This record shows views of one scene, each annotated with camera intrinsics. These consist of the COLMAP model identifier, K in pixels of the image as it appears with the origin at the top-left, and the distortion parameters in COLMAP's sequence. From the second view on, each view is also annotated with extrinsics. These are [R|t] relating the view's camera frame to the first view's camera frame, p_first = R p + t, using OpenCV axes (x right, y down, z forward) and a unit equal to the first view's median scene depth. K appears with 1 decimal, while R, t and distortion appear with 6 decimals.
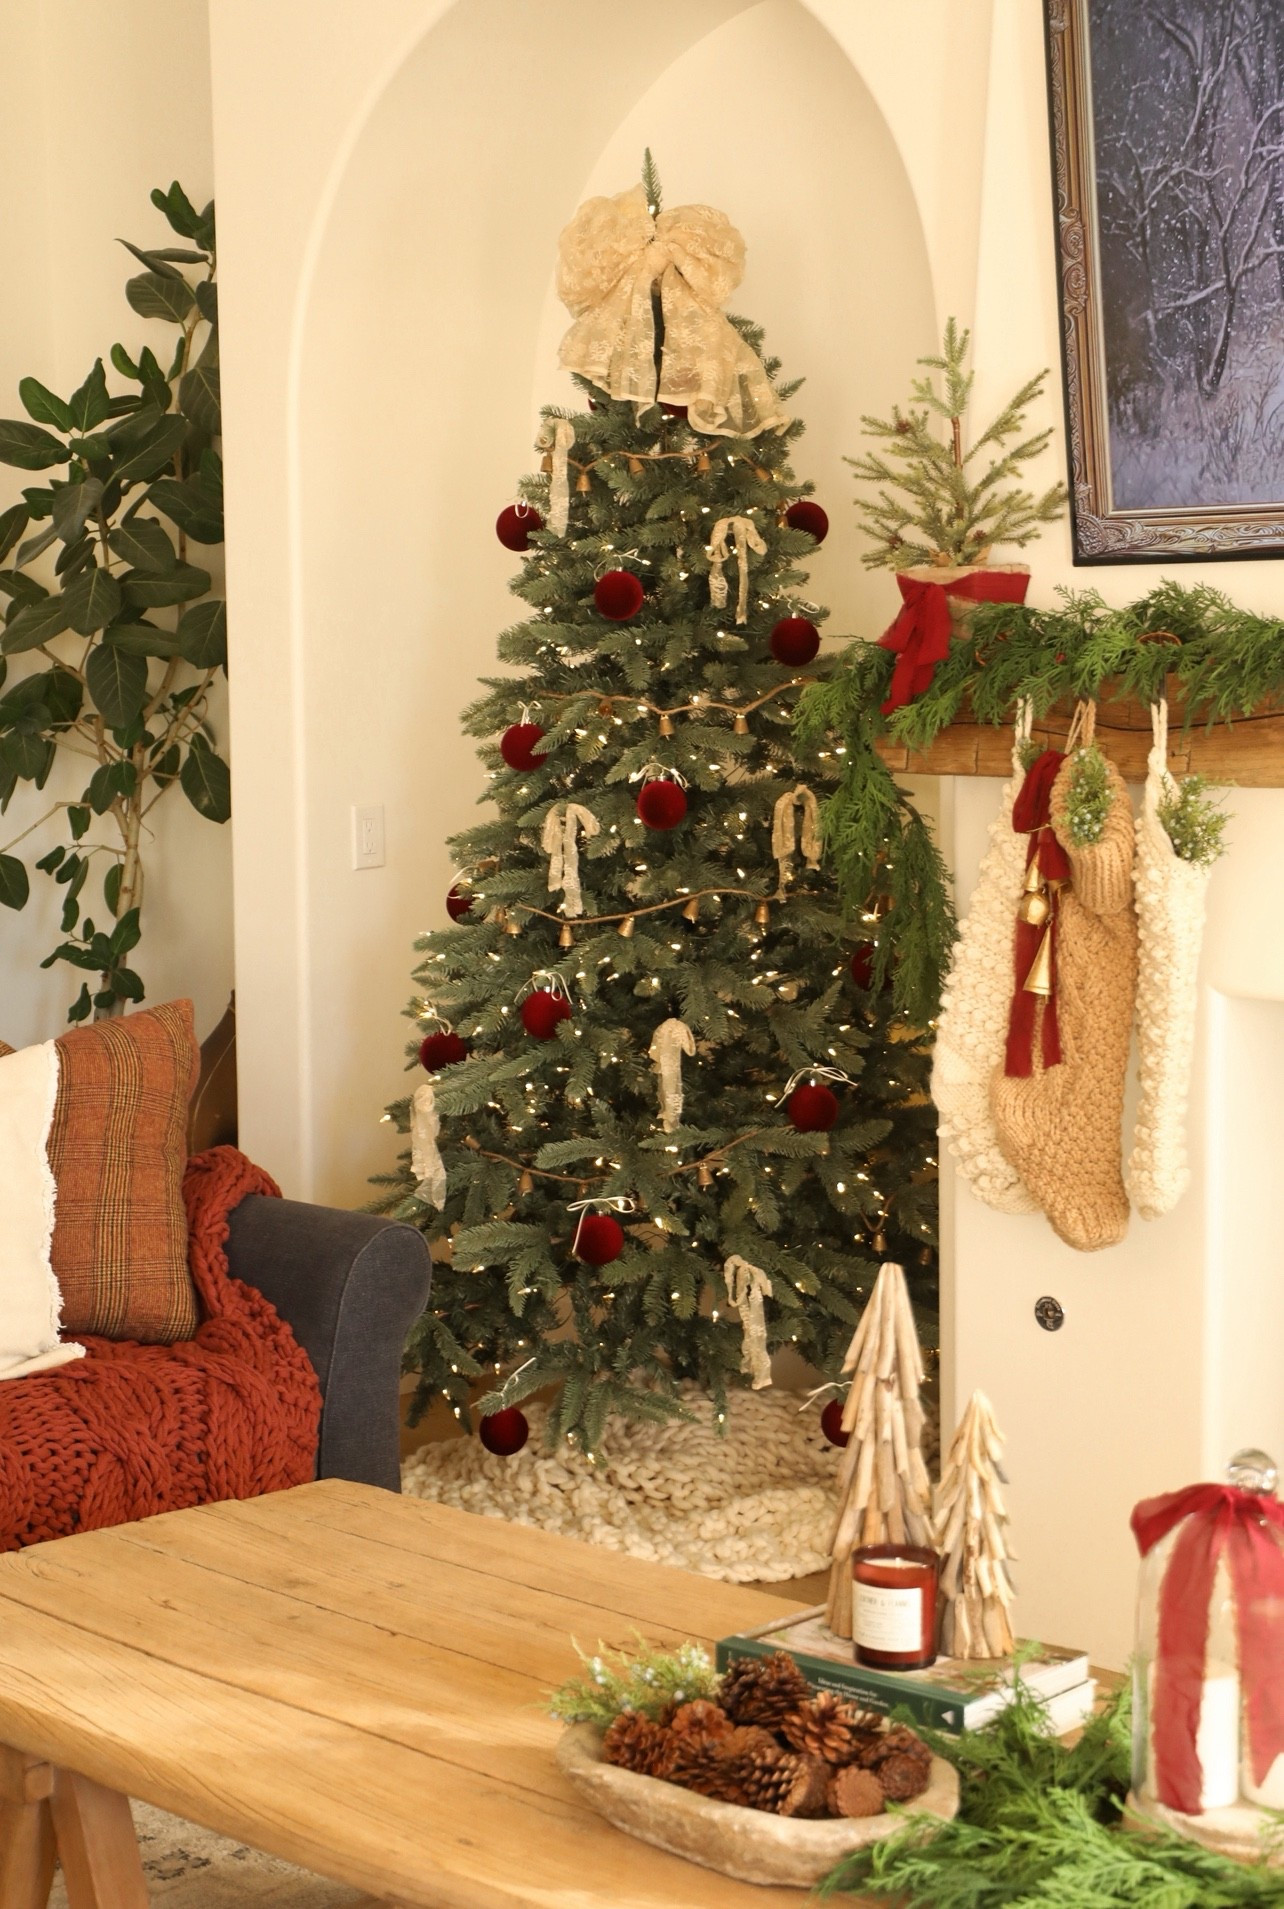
lens RADIAL K [[2390.1, 0, 642.7], [0, 2390.1, 993.8], [0, 0, 1]] dist [0.067374, 0.038414]
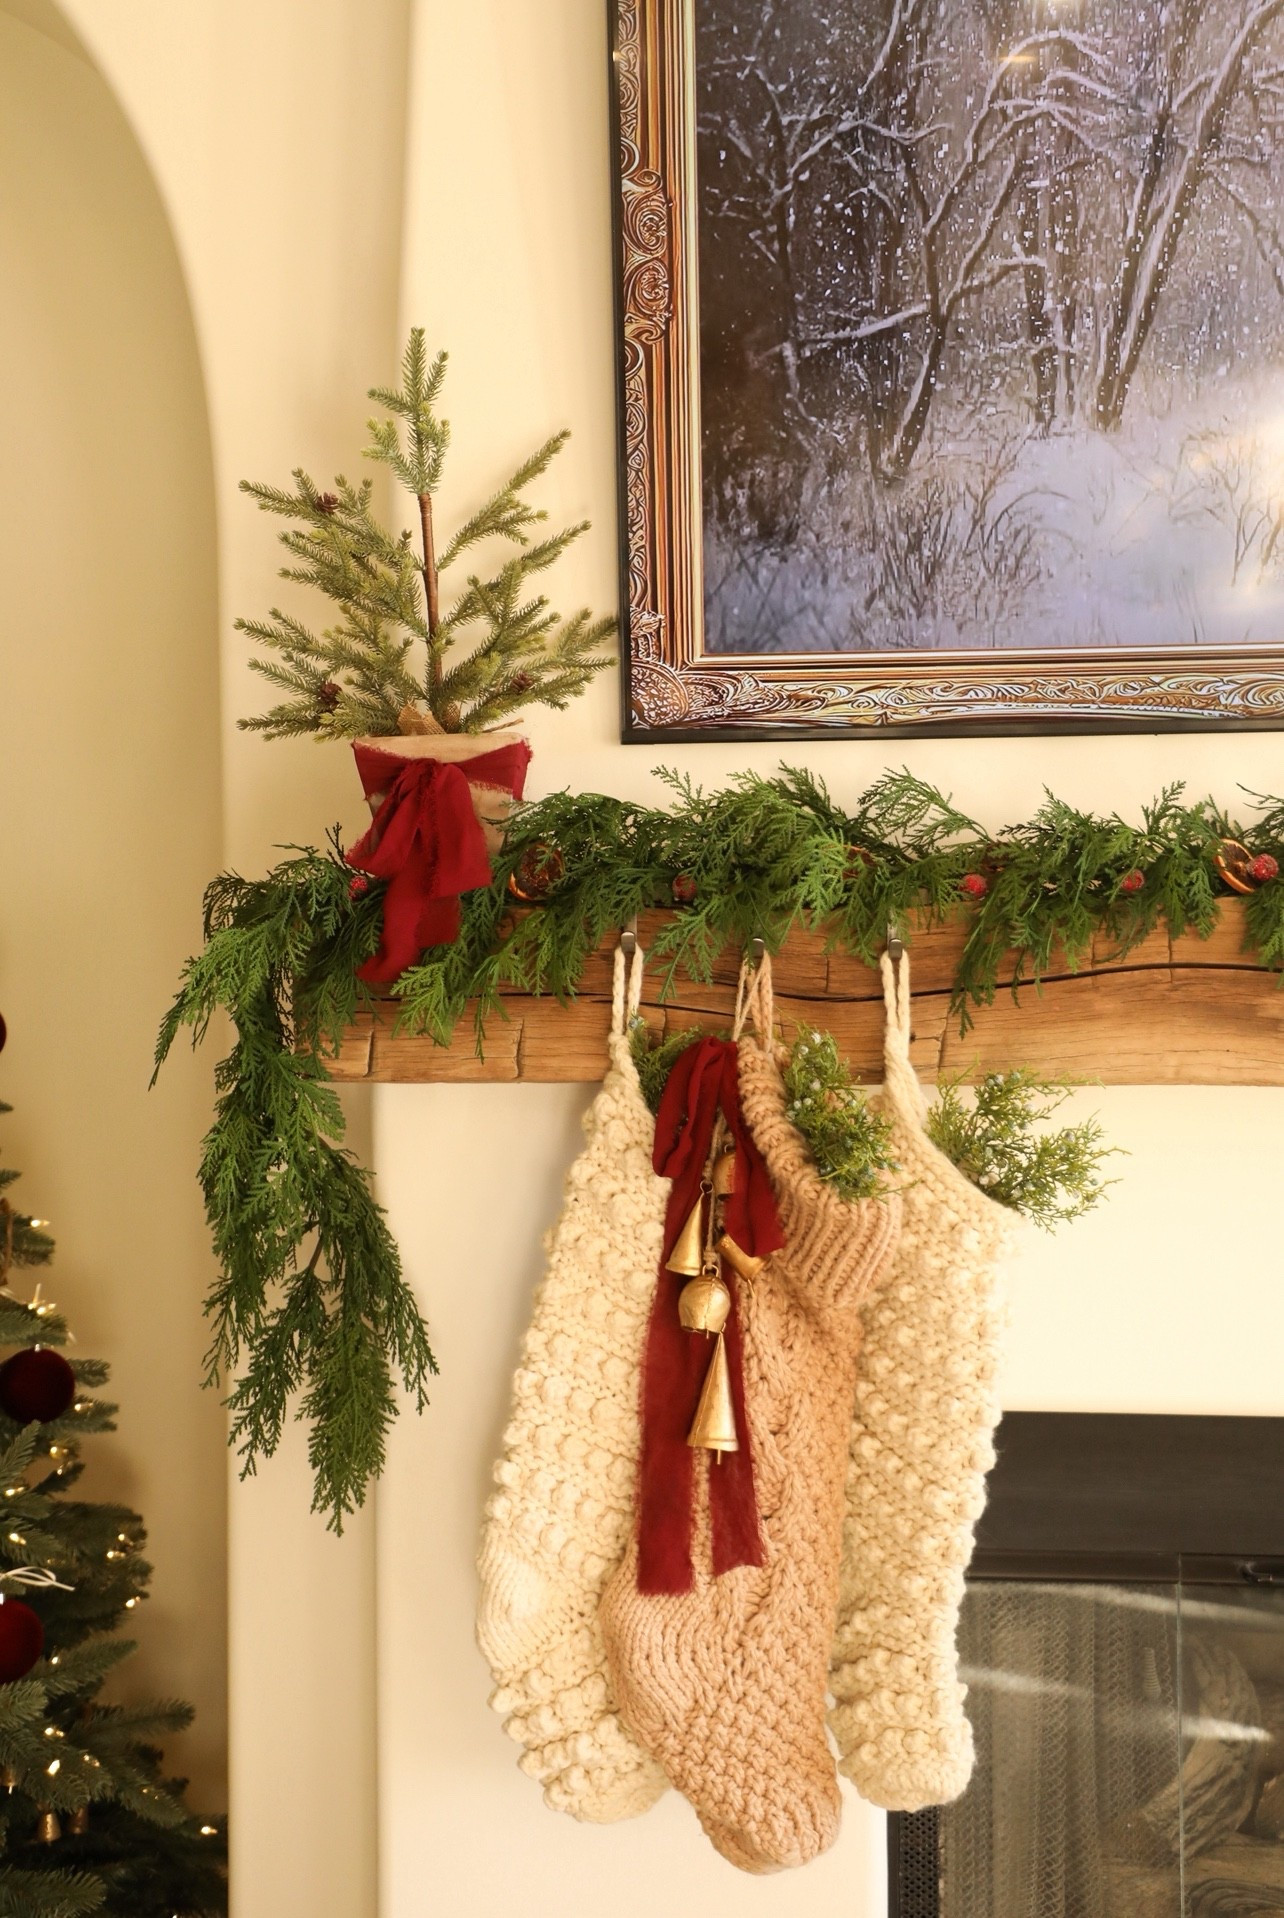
lens RADIAL K [[2401.4, 0, 642.7], [0, 2401.4, 998.5], [0, 0, 1]] dist [0.067374, 0.038414]
pose [[0.819165, -0.023479, 0.573076, -0.189117], [0.085036, 0.993091, -0.080865, -0.065219], [-0.567219, 0.114974, 0.815502, 0.529125]]
